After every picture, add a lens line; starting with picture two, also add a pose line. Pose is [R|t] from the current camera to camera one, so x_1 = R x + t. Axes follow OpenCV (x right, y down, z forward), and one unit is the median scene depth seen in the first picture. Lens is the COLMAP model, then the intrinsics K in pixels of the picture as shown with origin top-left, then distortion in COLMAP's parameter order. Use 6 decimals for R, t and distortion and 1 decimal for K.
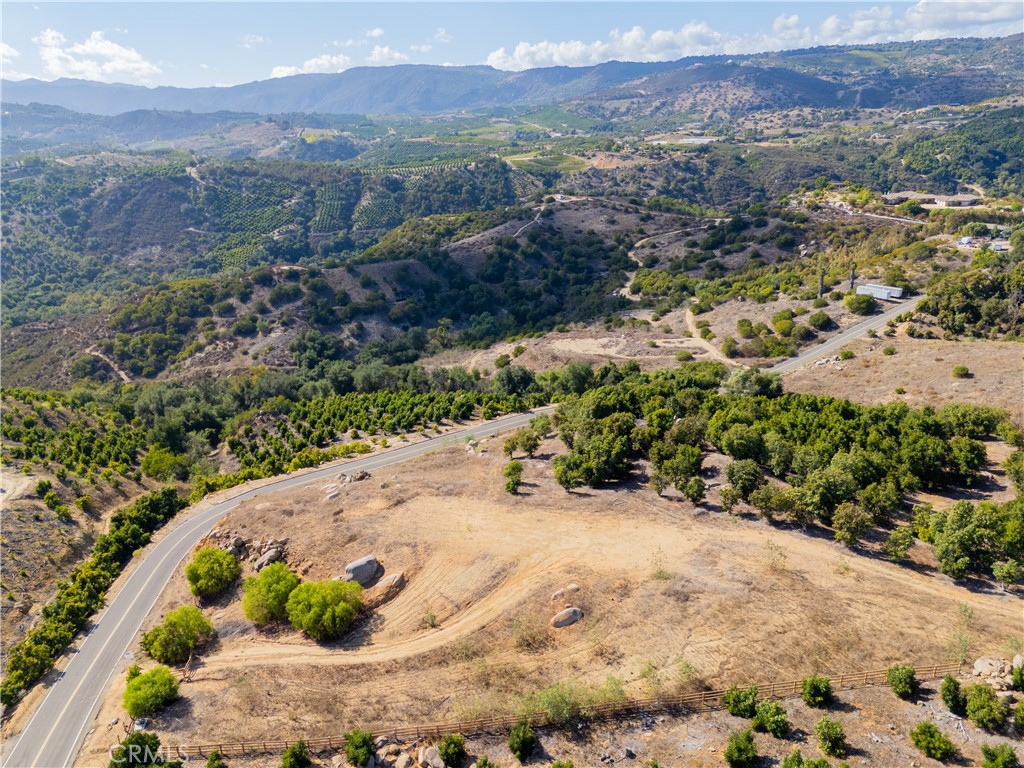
lens RADIAL K [[753.4, 0, 511.5], [0, 753.4, 383.0], [0, 0, 1]] dist [0.075989, -0.071787]
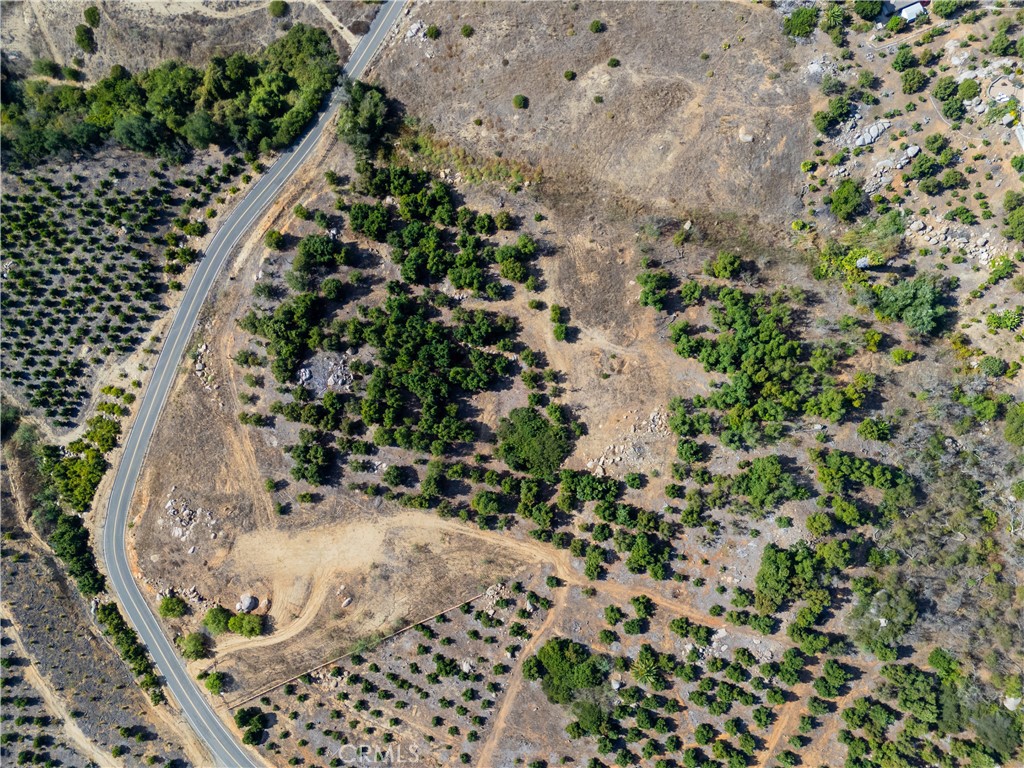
lens RADIAL K [[755.0, 0, 512.9], [0, 755.0, 383.1], [0, 0, 1]] dist [0.076625, -0.074251]
pose [[0.901104, -0.433602, 0.001403, 0.080041], [0.160760, 0.337089, 0.927646, -0.198372], [-0.402702, -0.835680, 0.373458, 0.041516]]
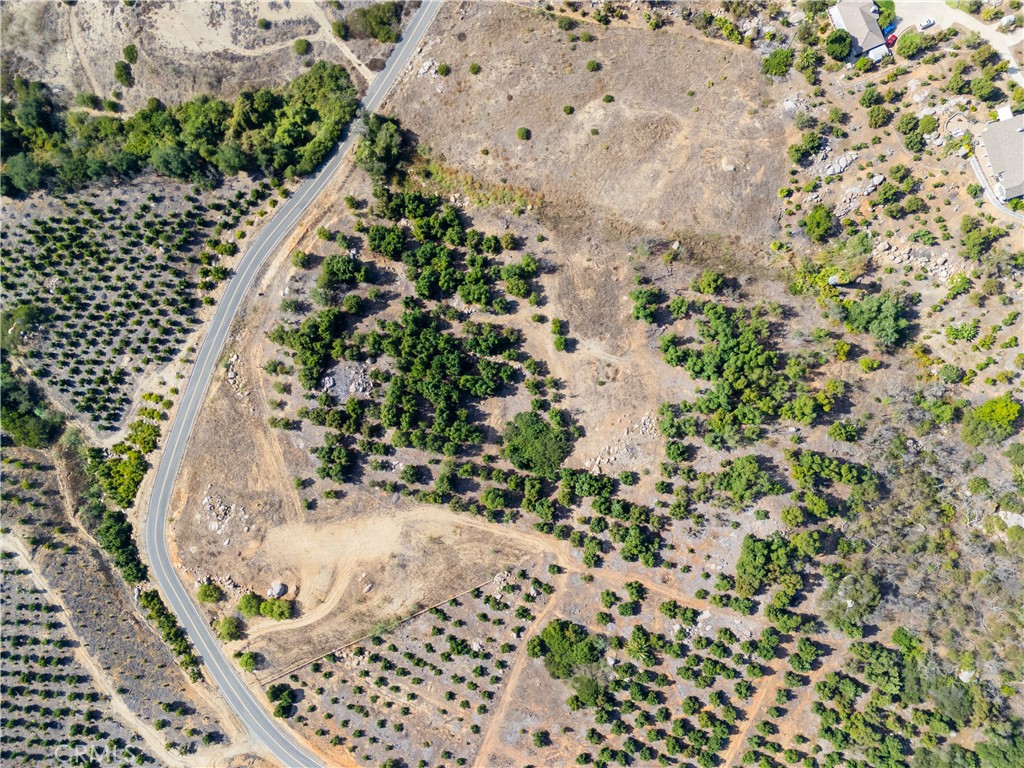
lens RADIAL K [[753.4, 0, 511.5], [0, 753.4, 383.0], [0, 0, 1]] dist [0.075989, -0.071787]
pose [[0.899924, -0.436045, -0.001398, 0.079905], [0.164238, 0.335986, 0.927437, -0.220863], [-0.403935, -0.834852, 0.373977, 0.035476]]
